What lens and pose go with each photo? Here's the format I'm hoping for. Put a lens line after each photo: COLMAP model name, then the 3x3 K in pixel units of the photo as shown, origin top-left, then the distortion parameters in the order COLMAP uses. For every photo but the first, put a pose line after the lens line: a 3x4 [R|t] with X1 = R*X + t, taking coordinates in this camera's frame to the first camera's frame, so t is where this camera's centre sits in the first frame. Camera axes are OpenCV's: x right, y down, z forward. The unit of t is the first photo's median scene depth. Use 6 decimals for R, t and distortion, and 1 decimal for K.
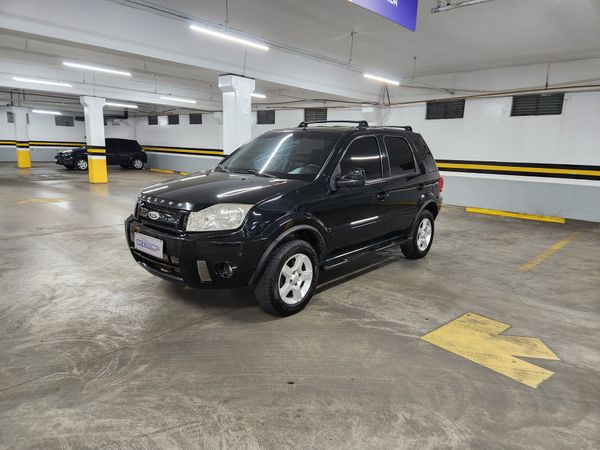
lens RADIAL K [[400.1, 0, 296.9], [0, 400.1, 227.8], [0, 0, 1]] dist [0.068940, -0.047044]
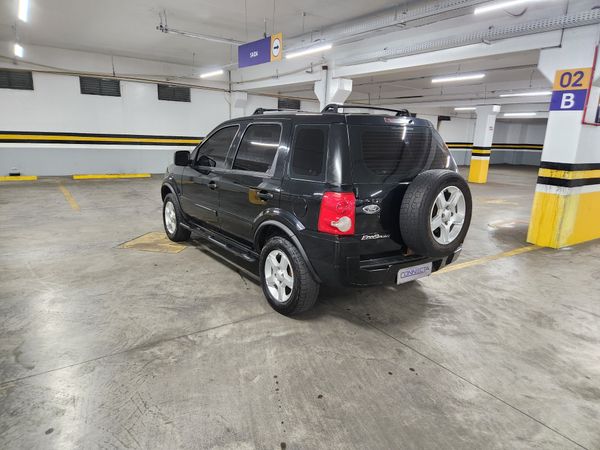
lens RADIAL K [[400.1, 0, 297.5], [0, 400.1, 223.5], [0, 0, 1]] dist [0.068940, -0.047044]
pose [[0.222416, -0.242884, 0.944213, -0.587701], [0.162514, 0.964158, 0.209733, -0.063309], [-0.961312, 0.106800, 0.253917, 0.152575]]
